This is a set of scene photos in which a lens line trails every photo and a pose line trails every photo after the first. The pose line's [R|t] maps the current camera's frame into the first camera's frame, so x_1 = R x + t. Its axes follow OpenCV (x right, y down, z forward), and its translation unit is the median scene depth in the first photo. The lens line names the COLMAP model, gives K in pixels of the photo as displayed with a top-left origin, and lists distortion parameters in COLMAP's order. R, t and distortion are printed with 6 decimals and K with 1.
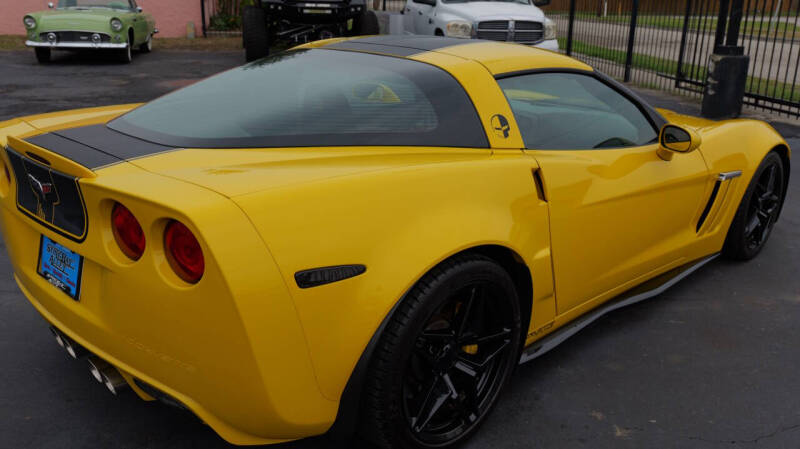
lens RADIAL K [[736.3, 0, 400.0], [0, 736.3, 224.5], [0, 0, 1]] dist [0.017031, -0.001665]
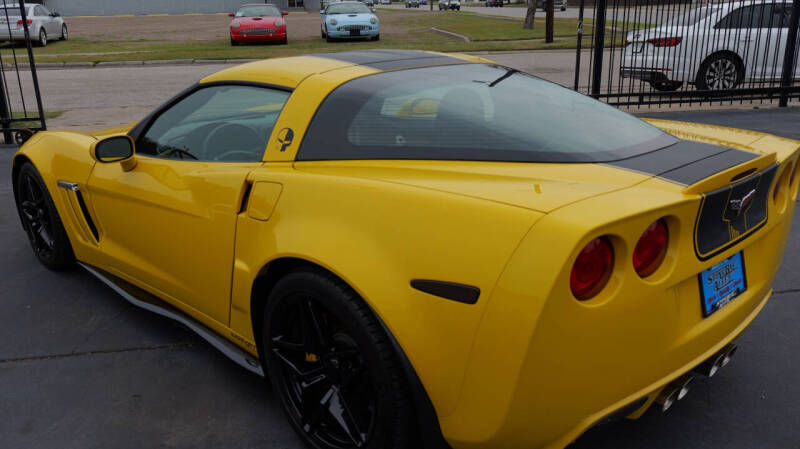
lens RADIAL K [[736.3, 0, 400.0], [0, 736.3, 224.5], [0, 0, 1]] dist [0.017031, -0.001665]
pose [[-0.004548, -0.309875, 0.950766, -1.320228], [0.326883, 0.898083, 0.294268, -0.430554], [-0.945054, 0.312128, 0.097208, 1.231283]]
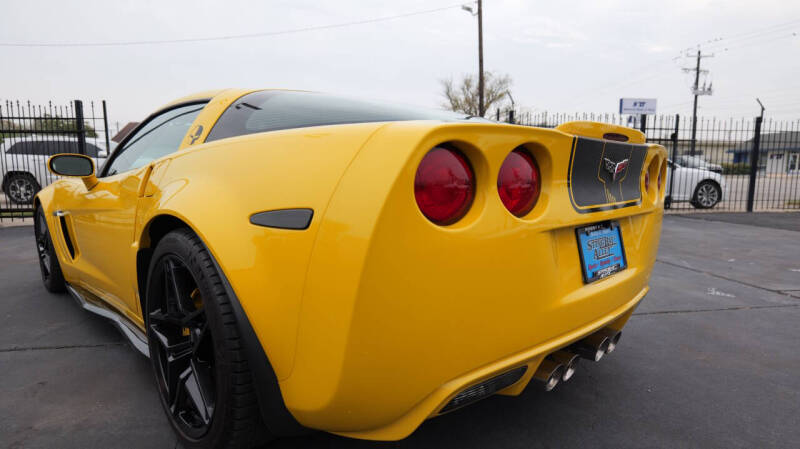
lens RADIAL K [[481.4, 0, 400.0], [0, 481.4, 224.5], [0, 0, 1]] dist [-0.016353, -0.000514]
pose [[-0.015258, -0.126199, 0.991888, -1.031612], [0.307677, 0.943278, 0.124747, -0.135978], [-0.951368, 0.307085, 0.024436, 1.171010]]
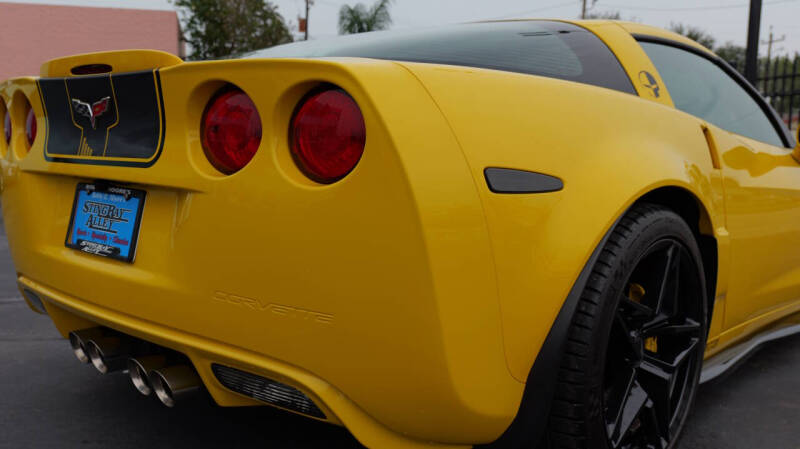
lens RADIAL K [[759.0, 0, 400.0], [0, 759.0, 224.5], [0, 0, 1]] dist [0.011872, 0.001497]
pose [[0.998874, -0.001877, 0.047406, -0.194377], [0.011005, 0.981131, -0.193030, 0.193371], [-0.046149, 0.193334, 0.980047, 0.240801]]
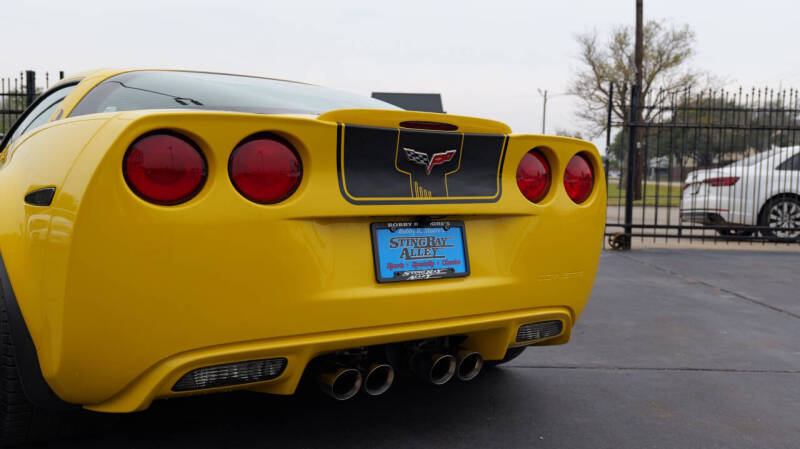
lens RADIAL K [[759.0, 0, 400.0], [0, 759.0, 224.5], [0, 0, 1]] dist [0.011872, 0.001497]
pose [[0.173500, -0.077242, 0.981800, -1.276603], [0.284499, 0.958347, 0.025122, -0.007540], [-0.942846, 0.274962, 0.188248, 0.807172]]
